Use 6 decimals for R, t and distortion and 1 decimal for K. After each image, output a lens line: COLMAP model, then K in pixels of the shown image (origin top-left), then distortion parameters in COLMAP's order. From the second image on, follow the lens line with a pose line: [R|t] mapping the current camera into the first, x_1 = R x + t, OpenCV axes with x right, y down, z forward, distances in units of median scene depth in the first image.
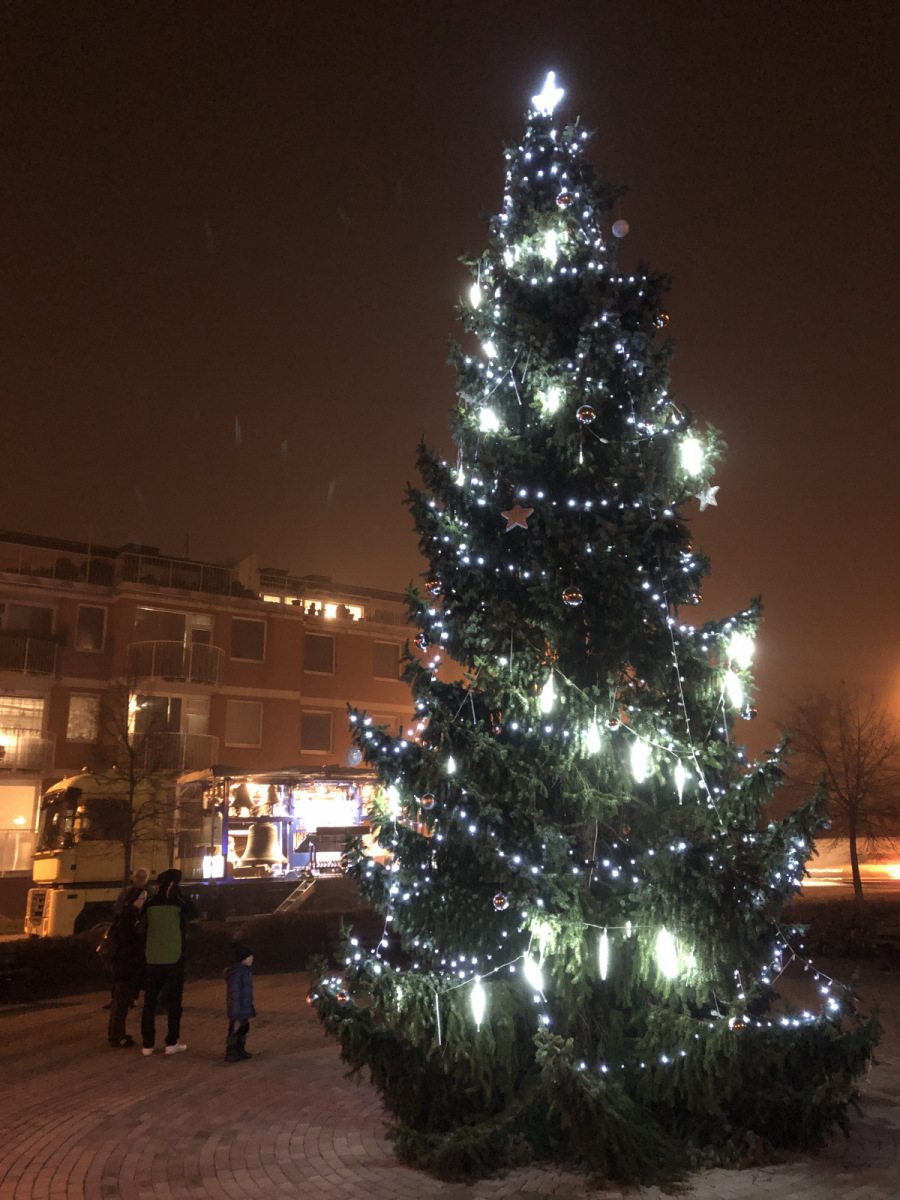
lens RADIAL K [[981.1, 0, 450.0], [0, 981.1, 600.0], [0, 0, 1]] dist [0.070938, -0.008807]
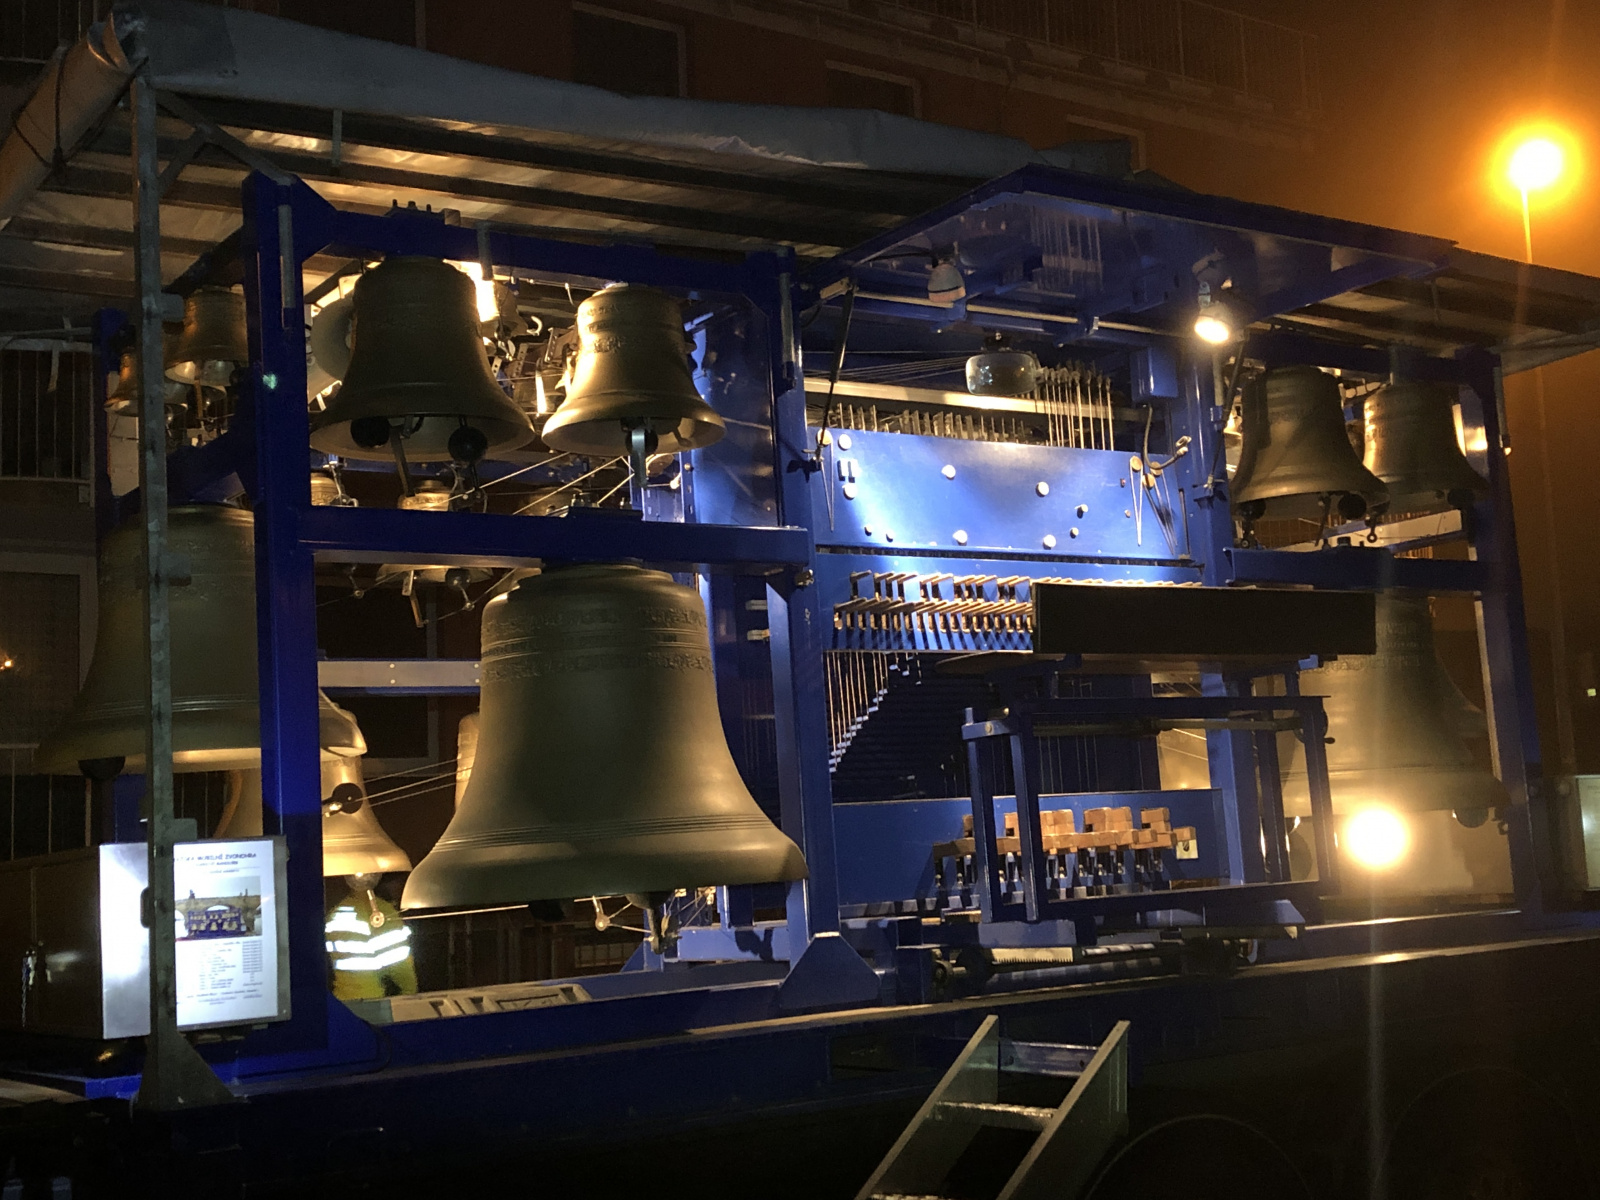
lens RADIAL K [[2056.6, 0, 800.0], [0, 2056.6, 600.0], [0, 0, 1]] dist [0.400928, 0.004321]
pose [[0.998971, -0.022652, 0.039289, -0.168249], [0.017035, 0.990312, 0.137809, 0.186677], [-0.042030, -0.136998, 0.989679, 0.711779]]
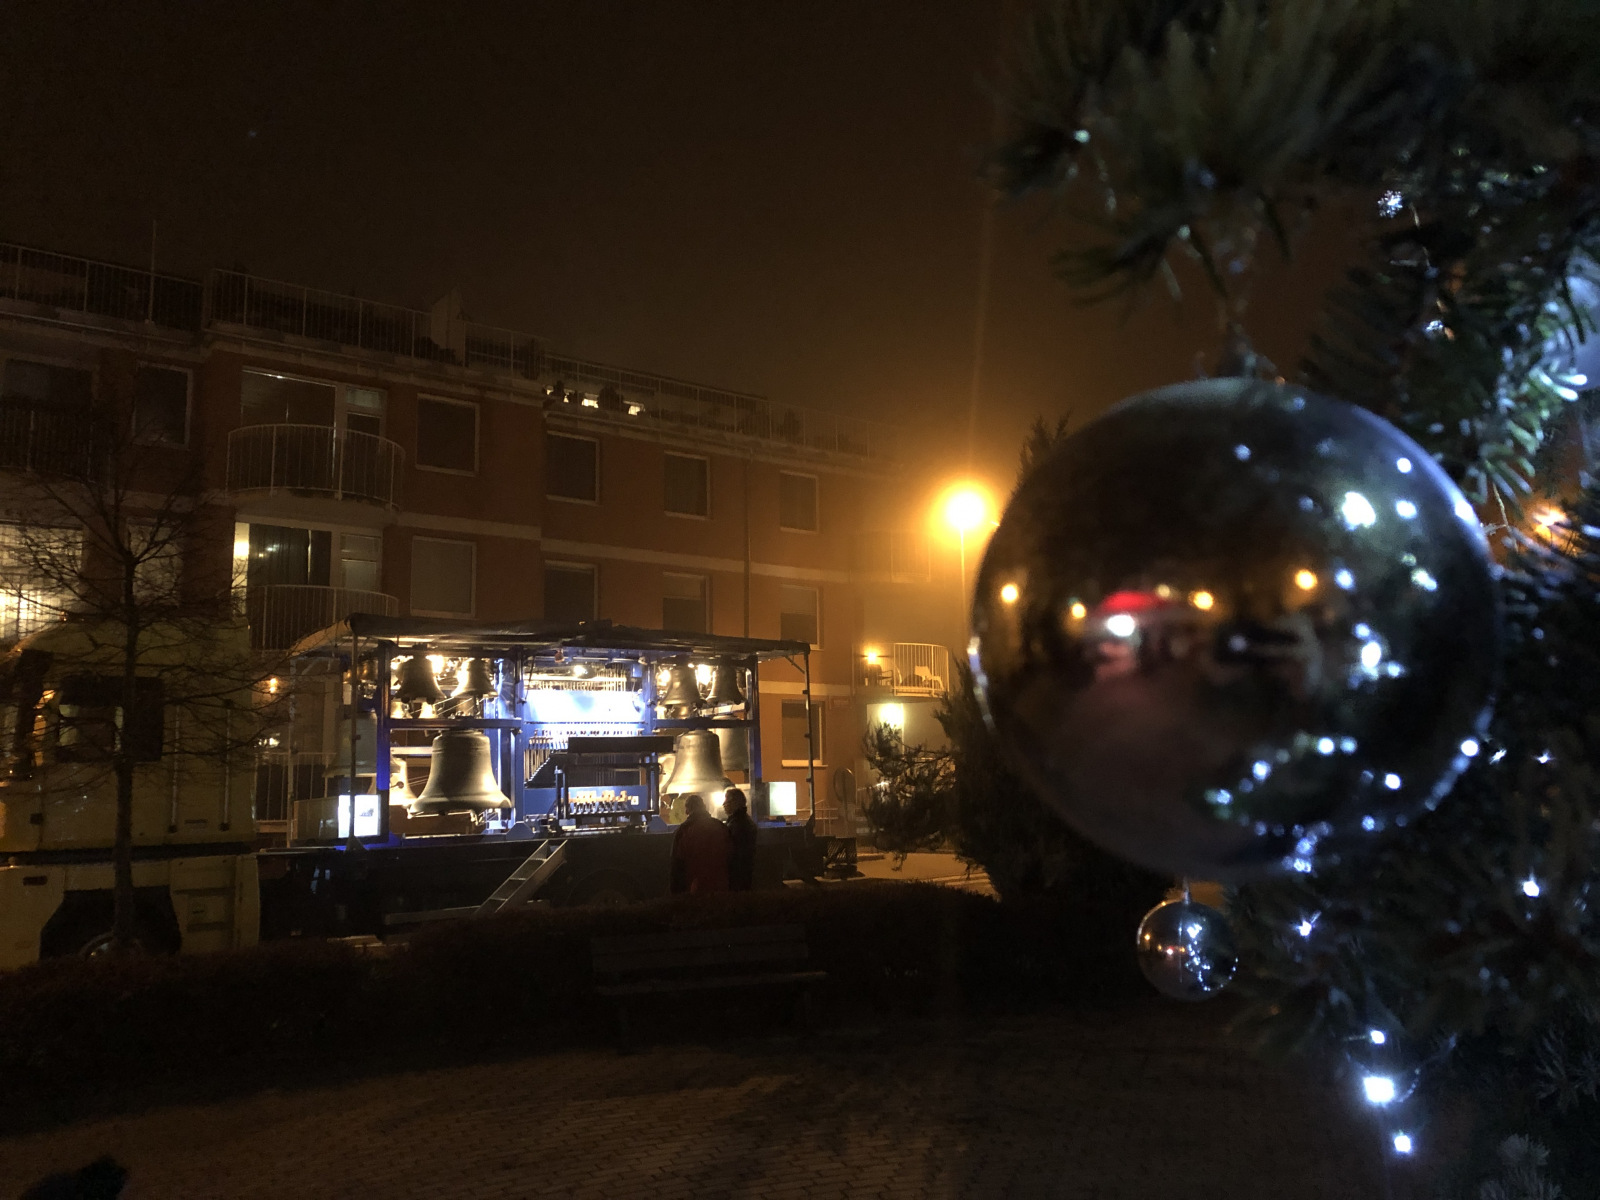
lens RADIAL K [[1308.1, 0, 821.2], [0, 1308.1, 599.9], [0, 0, 1]] dist [0.070938, -0.008807]
pose [[0.998491, 0.003255, 0.054812, -0.040881], [-0.008997, 0.994449, 0.104836, 0.083533], [-0.054167, -0.105171, 0.992978, 0.314986]]
